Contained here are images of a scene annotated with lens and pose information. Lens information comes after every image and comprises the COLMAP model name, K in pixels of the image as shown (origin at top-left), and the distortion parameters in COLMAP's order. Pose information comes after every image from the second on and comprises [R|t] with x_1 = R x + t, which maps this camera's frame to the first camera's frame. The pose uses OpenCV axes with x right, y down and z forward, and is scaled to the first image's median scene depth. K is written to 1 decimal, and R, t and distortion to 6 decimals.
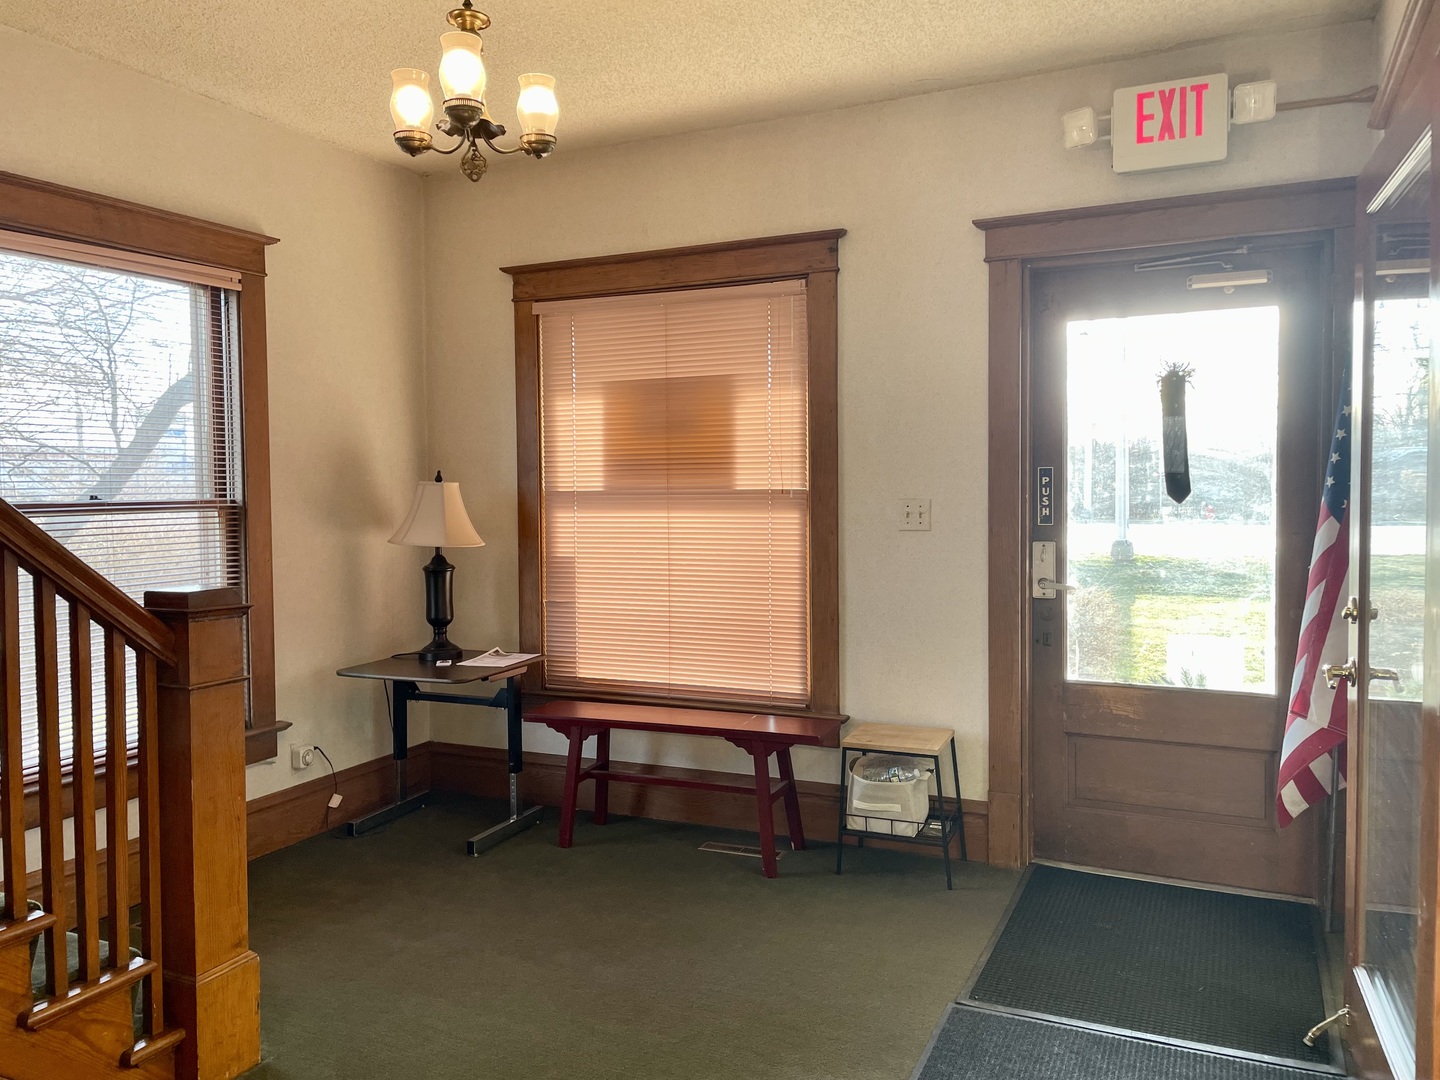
lens RADIAL K [[1087.6, 0, 724.6], [0, 1087.6, 541.2], [0, 0, 1]] dist [0.073788, -0.010434]
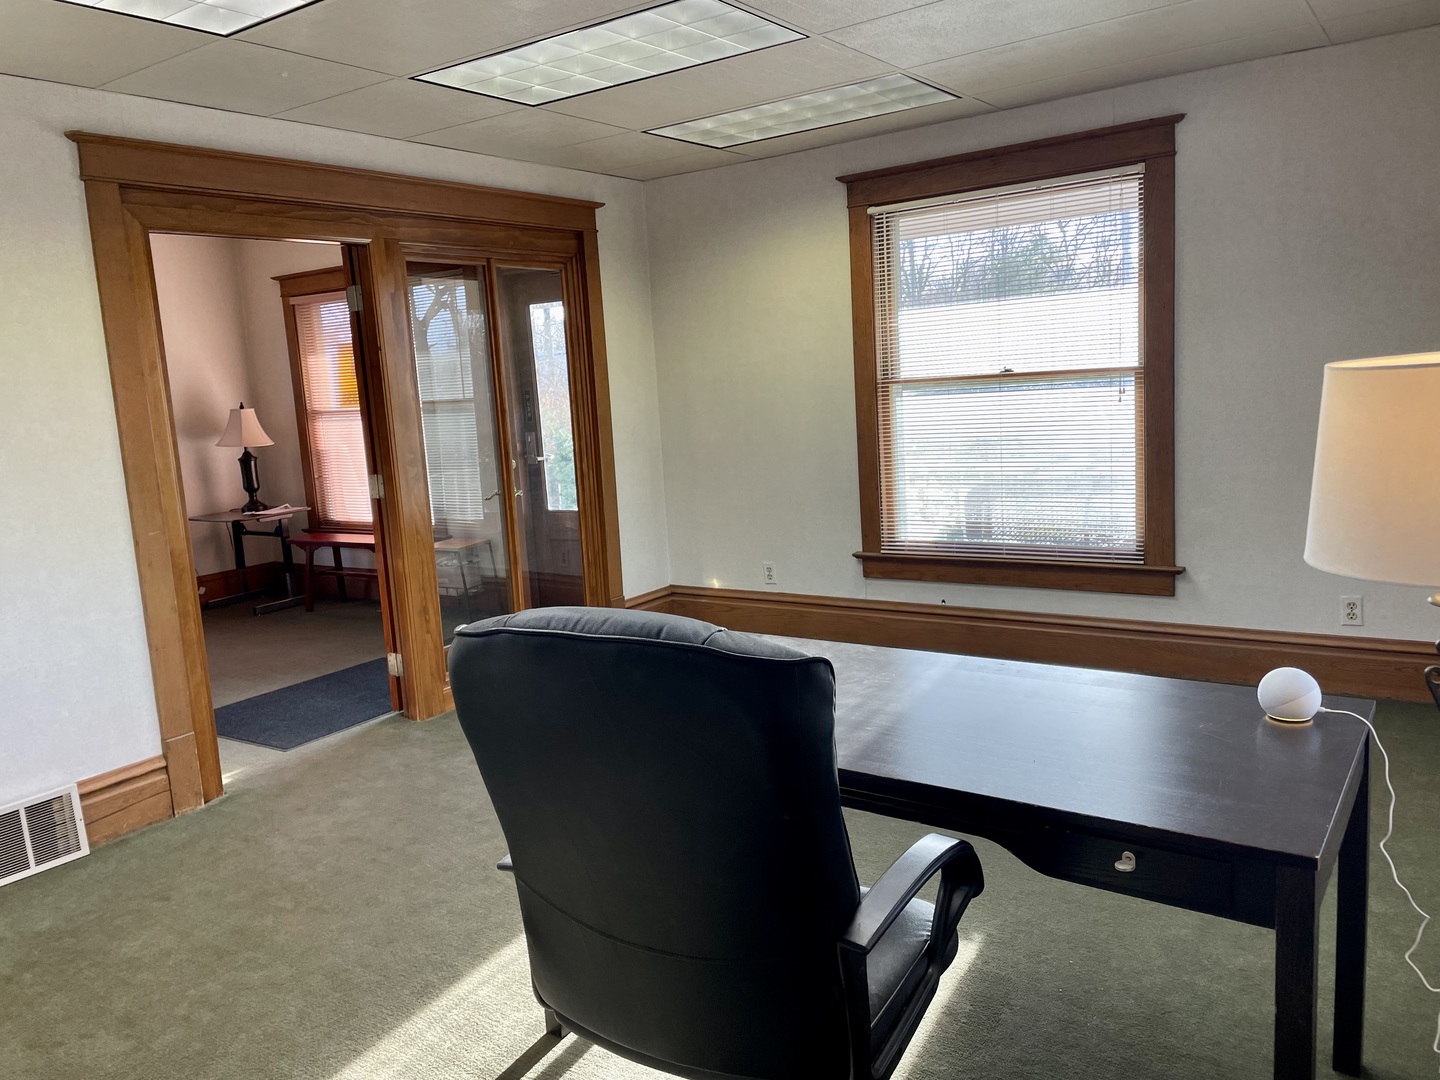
lens RADIAL K [[1087.6, 0, 718.7], [0, 1087.6, 536.8], [0, 0, 1]] dist [0.073788, -0.010434]
pose [[0.980138, -0.022438, -0.197046, 0.807348], [0.043082, 0.993942, 0.101112, 0.003191], [0.193583, -0.107593, 0.975166, -0.568203]]
